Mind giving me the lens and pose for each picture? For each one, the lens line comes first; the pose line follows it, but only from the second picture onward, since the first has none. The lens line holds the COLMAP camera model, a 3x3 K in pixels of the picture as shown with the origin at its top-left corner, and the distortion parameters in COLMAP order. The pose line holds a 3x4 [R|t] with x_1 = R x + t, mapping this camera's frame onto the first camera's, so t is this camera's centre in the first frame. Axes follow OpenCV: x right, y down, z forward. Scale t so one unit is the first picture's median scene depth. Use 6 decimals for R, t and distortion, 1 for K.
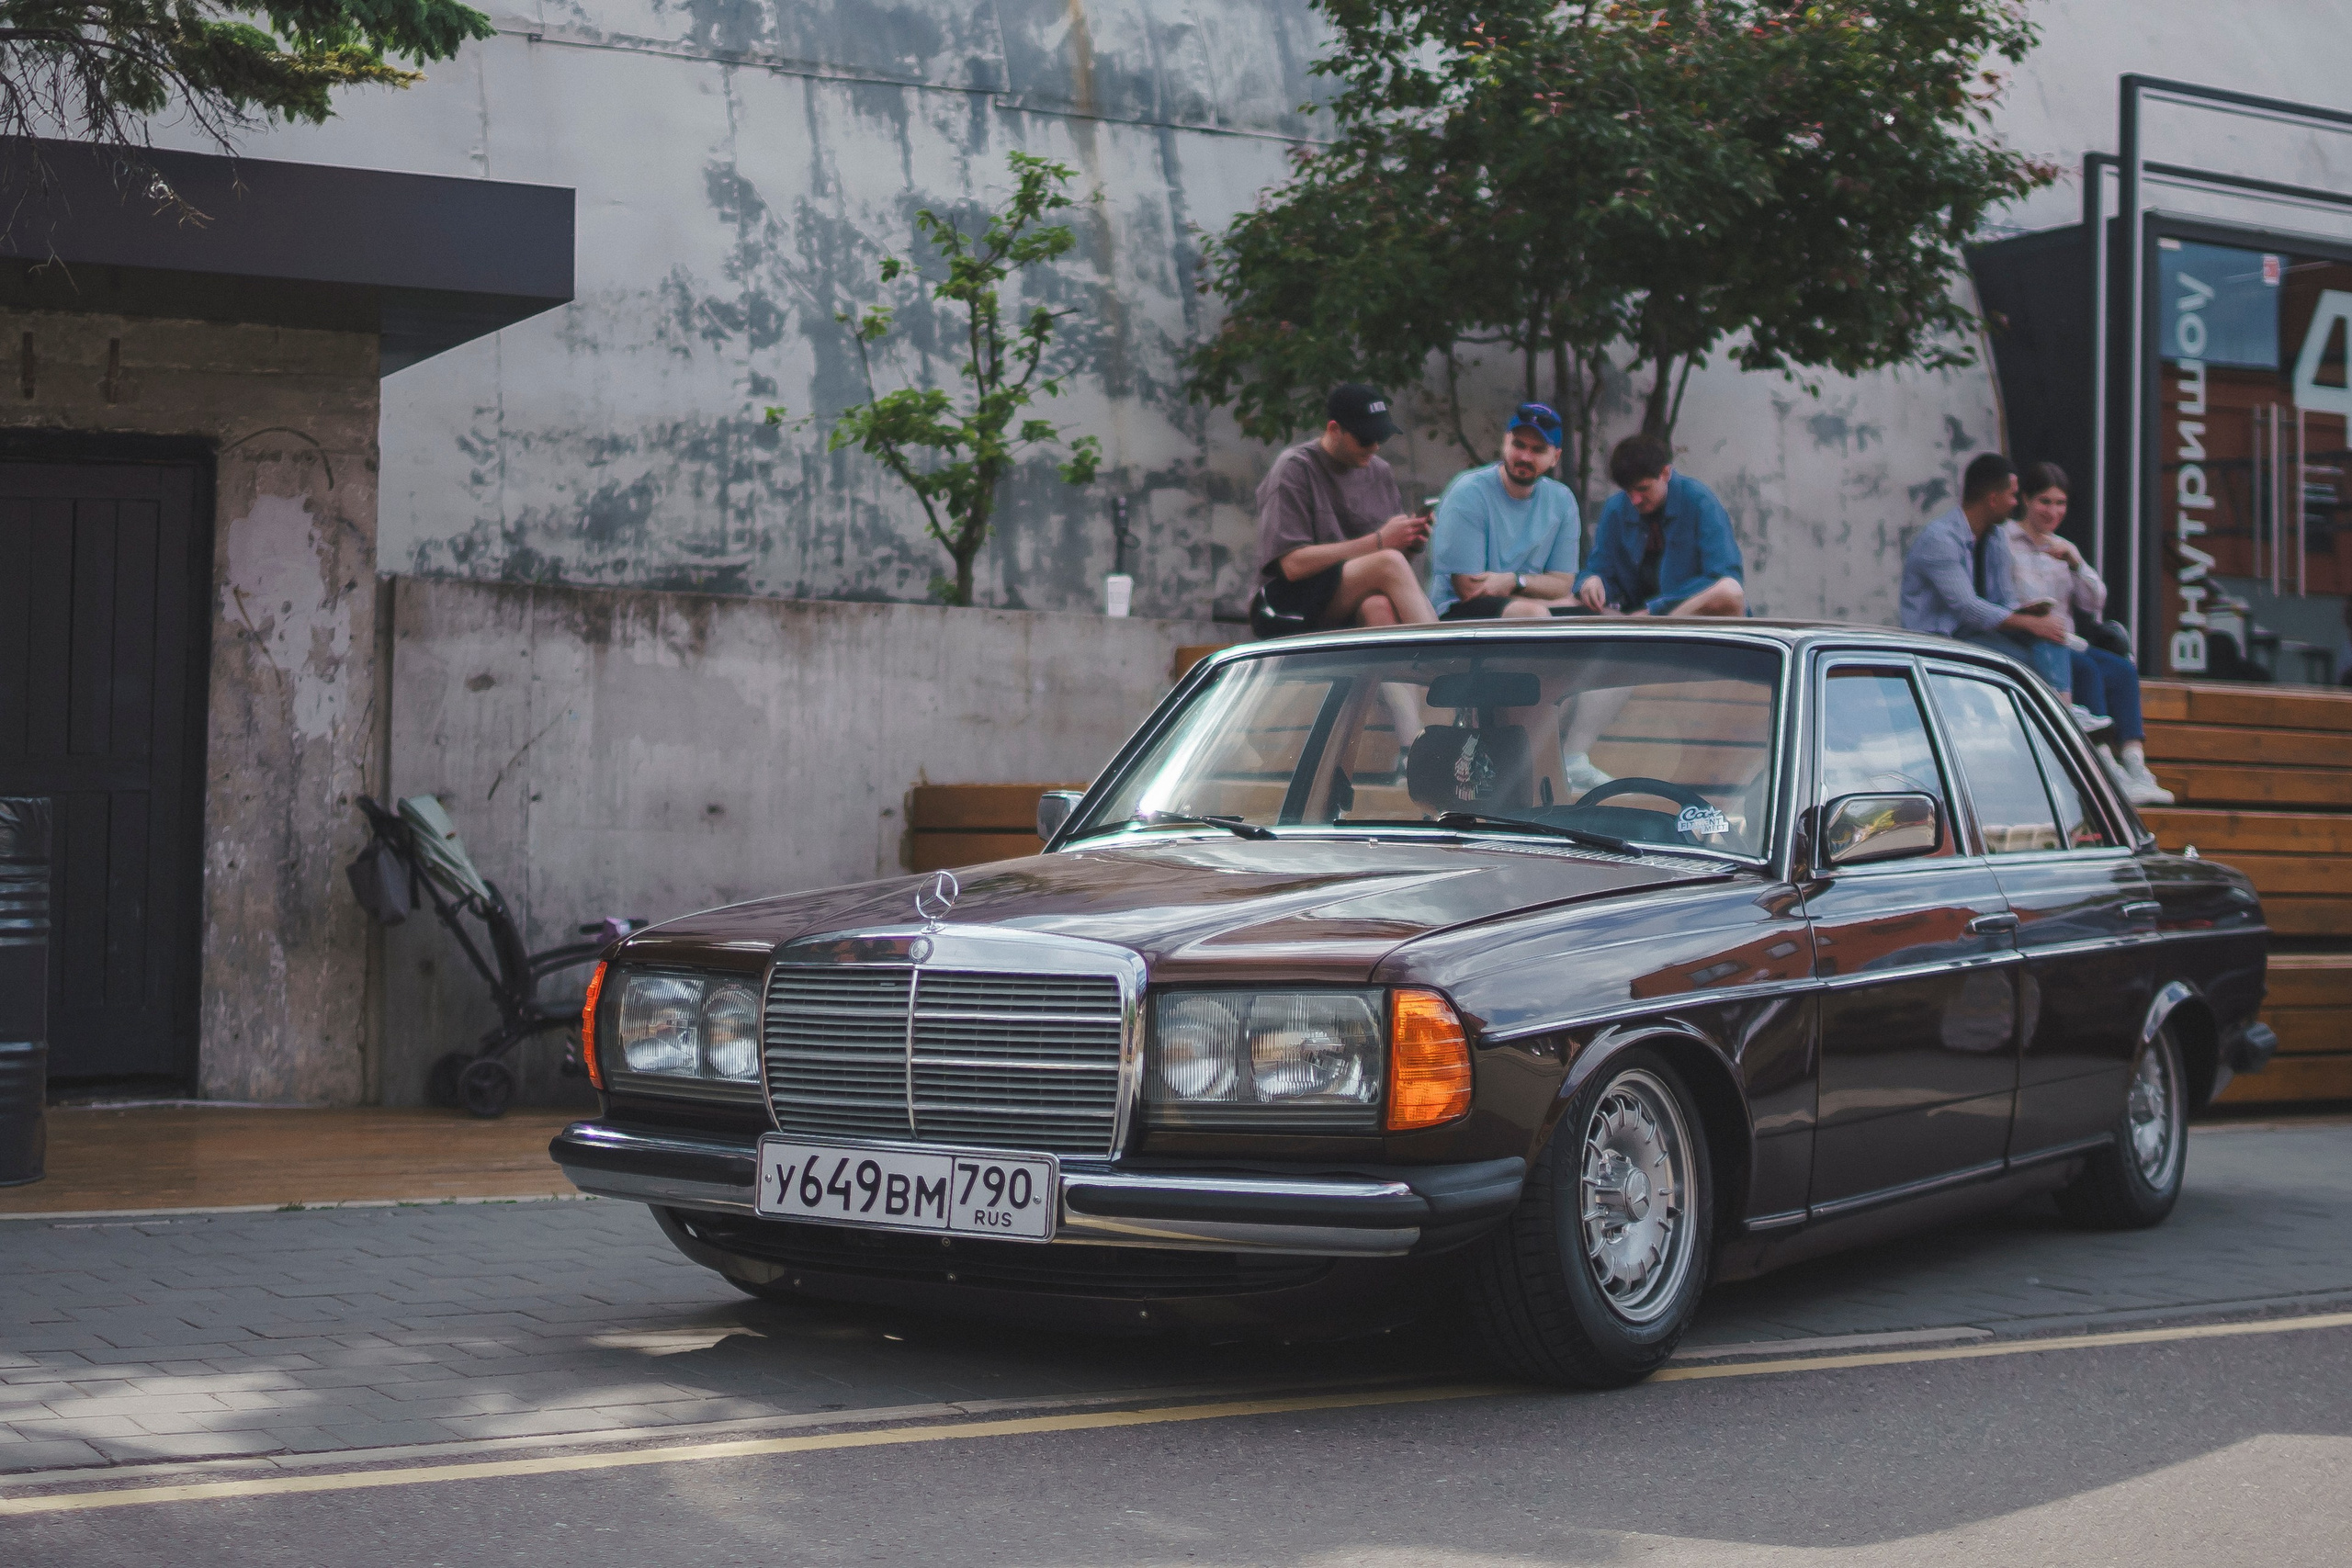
lens RADIAL K [[3416.4, 0, 1176.0], [0, 3416.4, 784.0], [0, 0, 1]] dist [-0.036231, -0.121601]
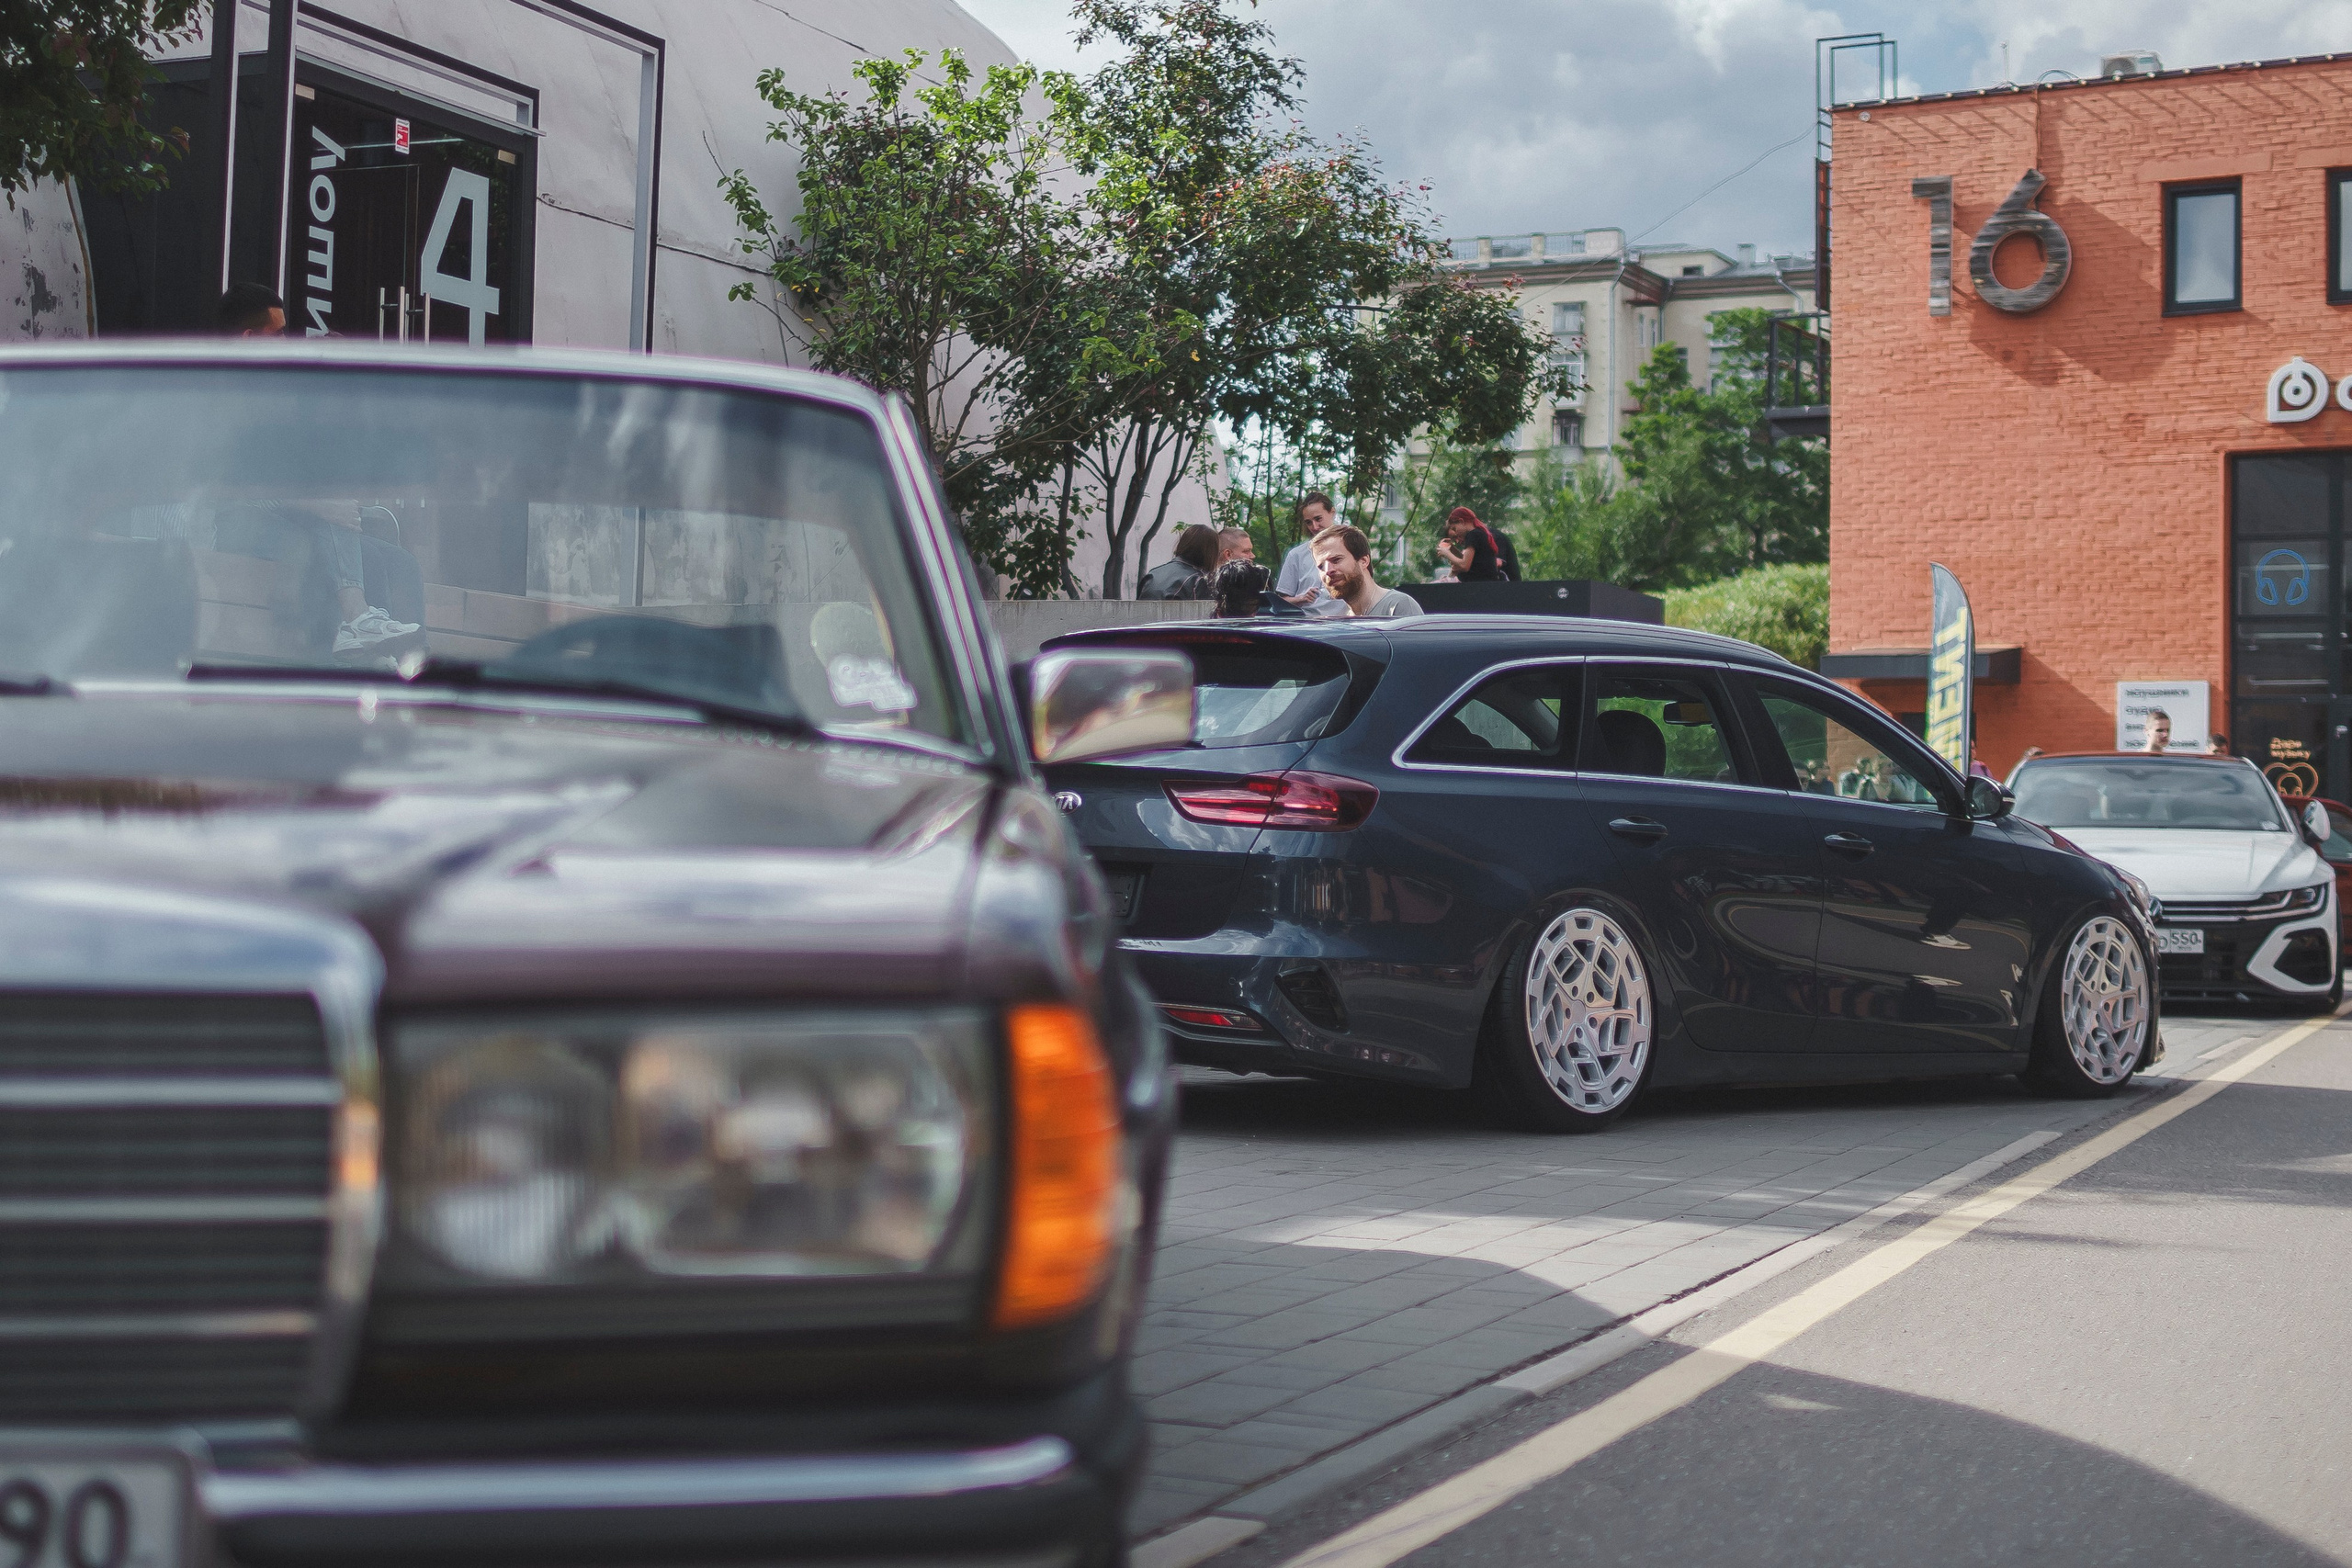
lens RADIAL K [[3416.4, 0, 1176.0], [0, 3416.4, 784.0], [0, 0, 1]] dist [-0.036231, -0.121601]
pose [[0.801632, 0.012892, 0.597679, -0.177442], [-0.021857, 0.999731, 0.007751, 0.026693], [-0.597419, -0.019277, 0.801698, 0.610117]]
